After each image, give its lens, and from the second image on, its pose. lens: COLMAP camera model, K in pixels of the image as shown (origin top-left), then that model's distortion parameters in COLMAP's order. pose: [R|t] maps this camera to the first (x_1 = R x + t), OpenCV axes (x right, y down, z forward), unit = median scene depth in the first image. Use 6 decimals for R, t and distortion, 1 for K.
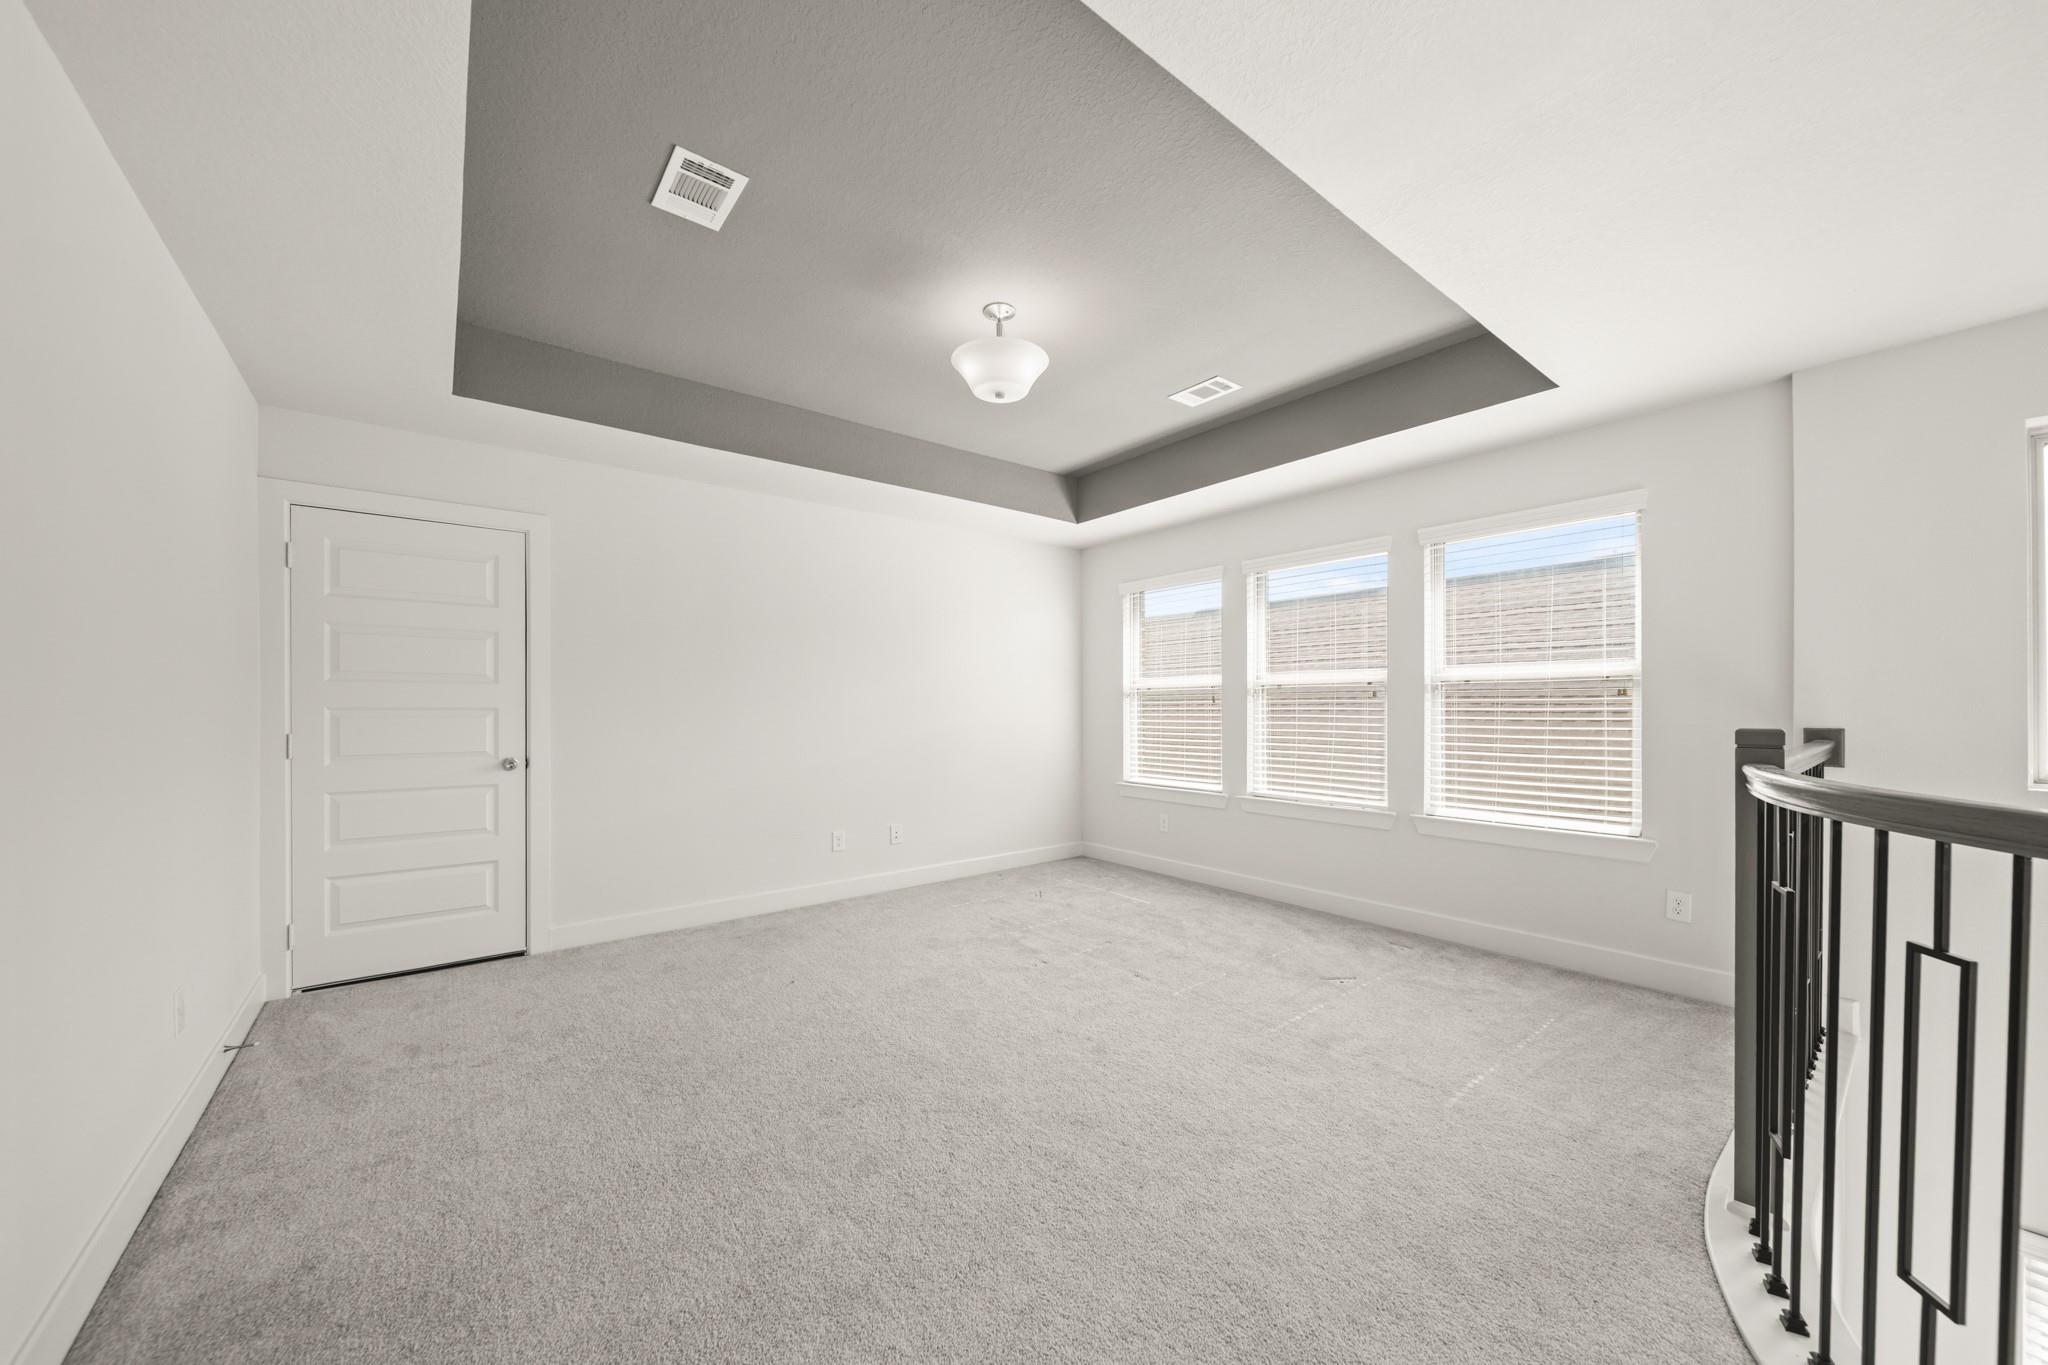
lens RADIAL K [[735.6, 0, 1016.8], [0, 735.6, 684.2], [0, 0, 1]] dist [0.008075, -0.000183]
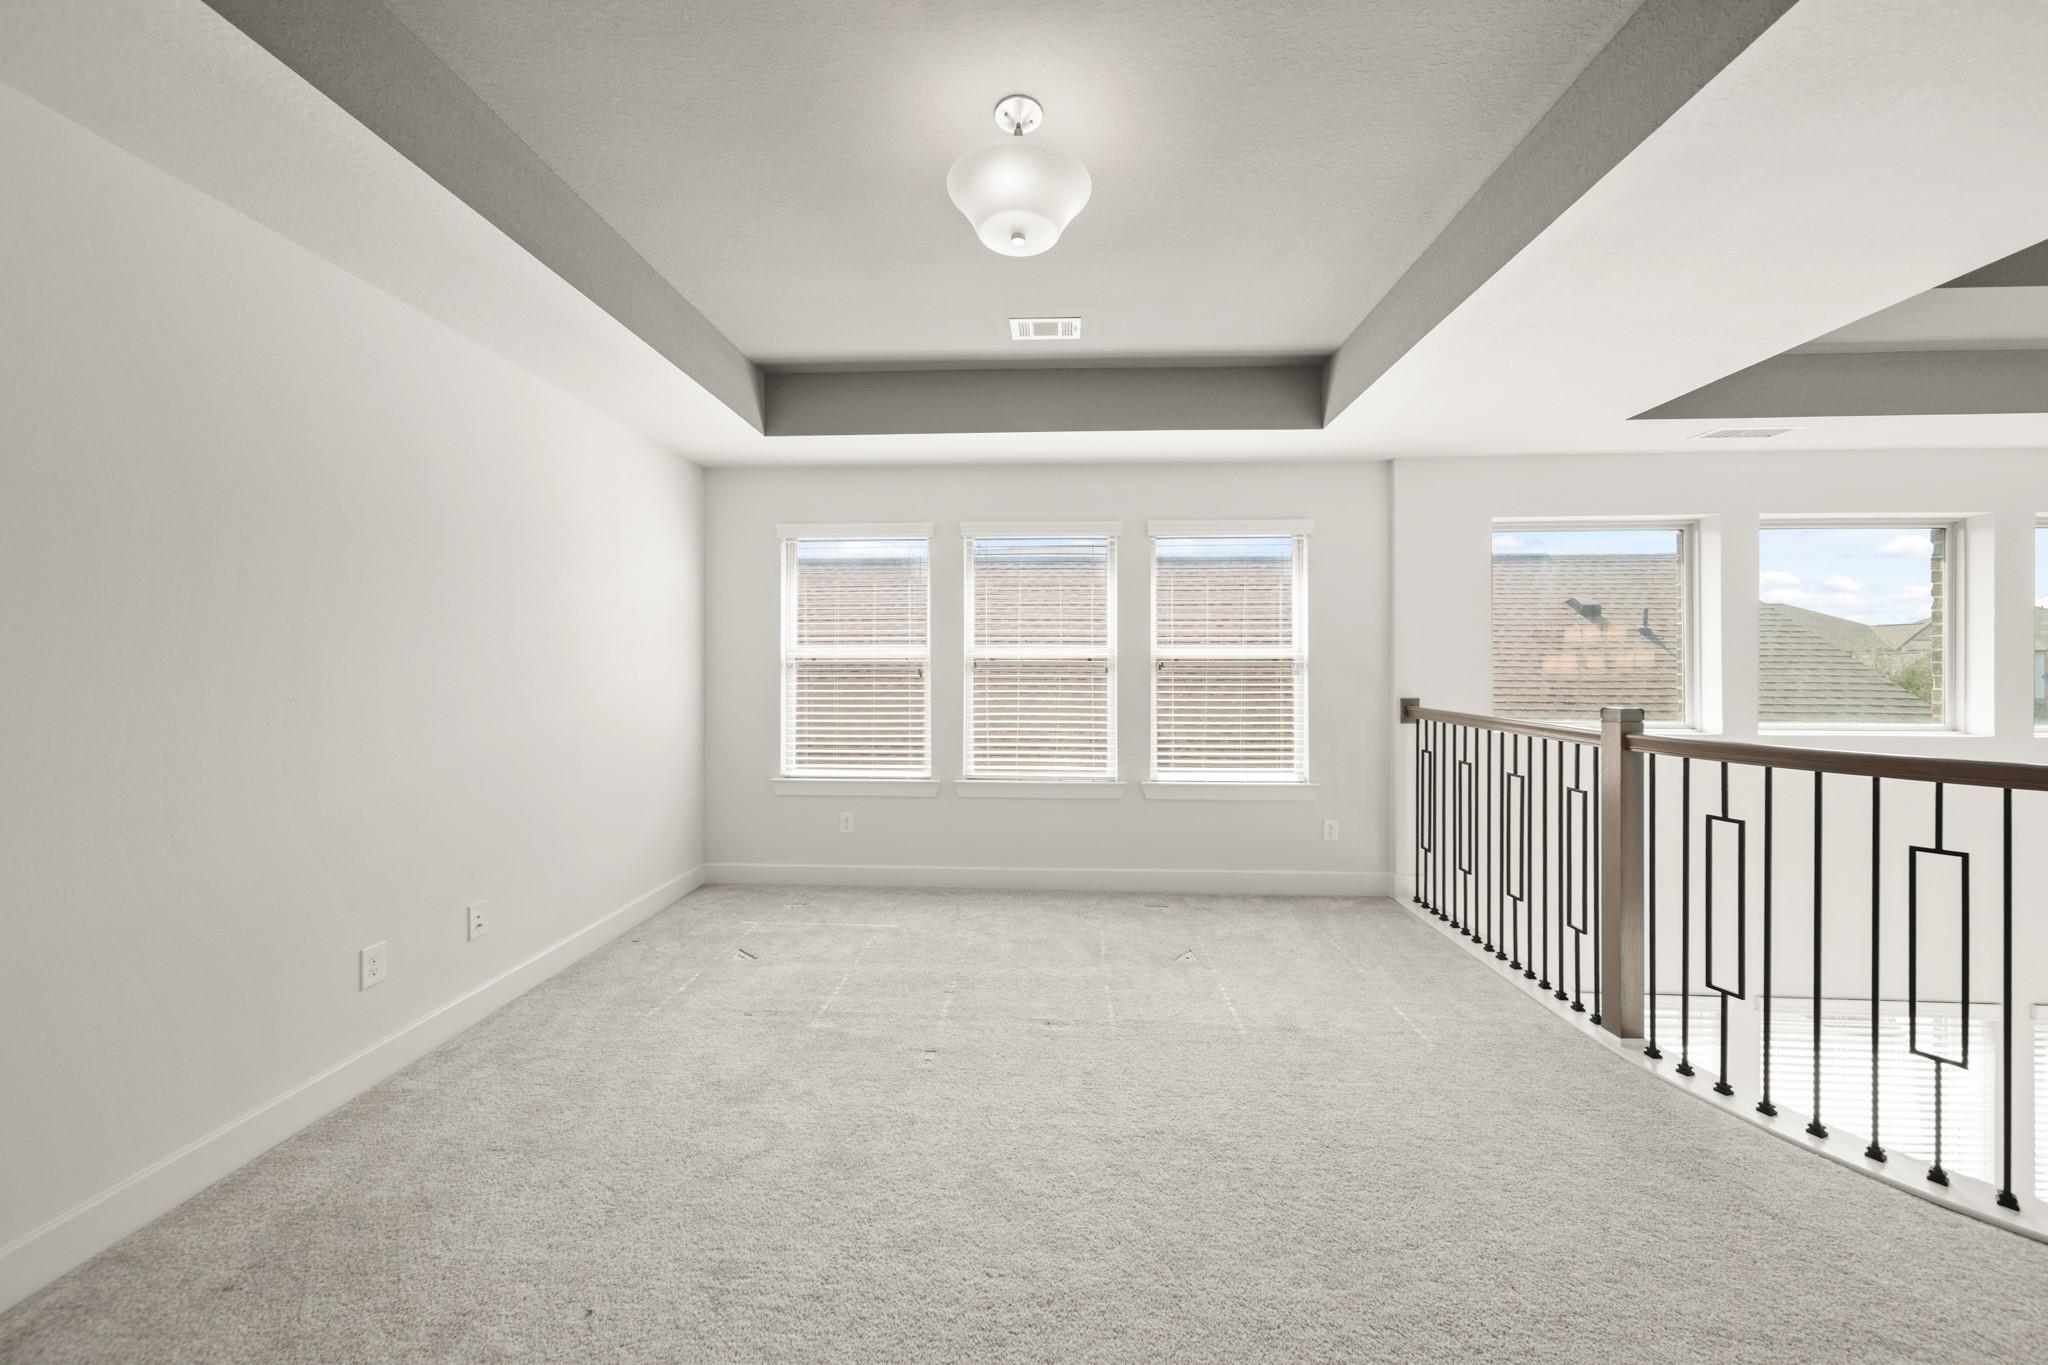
lens RADIAL K [[707.4, 0, 1024.0], [0, 707.4, 652.8], [0, 0, 1]] dist [-0.007674, -0.000092]
pose [[0.668938, 0.032731, 0.742598, -0.278099], [-0.025598, 0.999452, -0.020993, 0.010693], [-0.742878, -0.004965, 0.669409, 0.341163]]
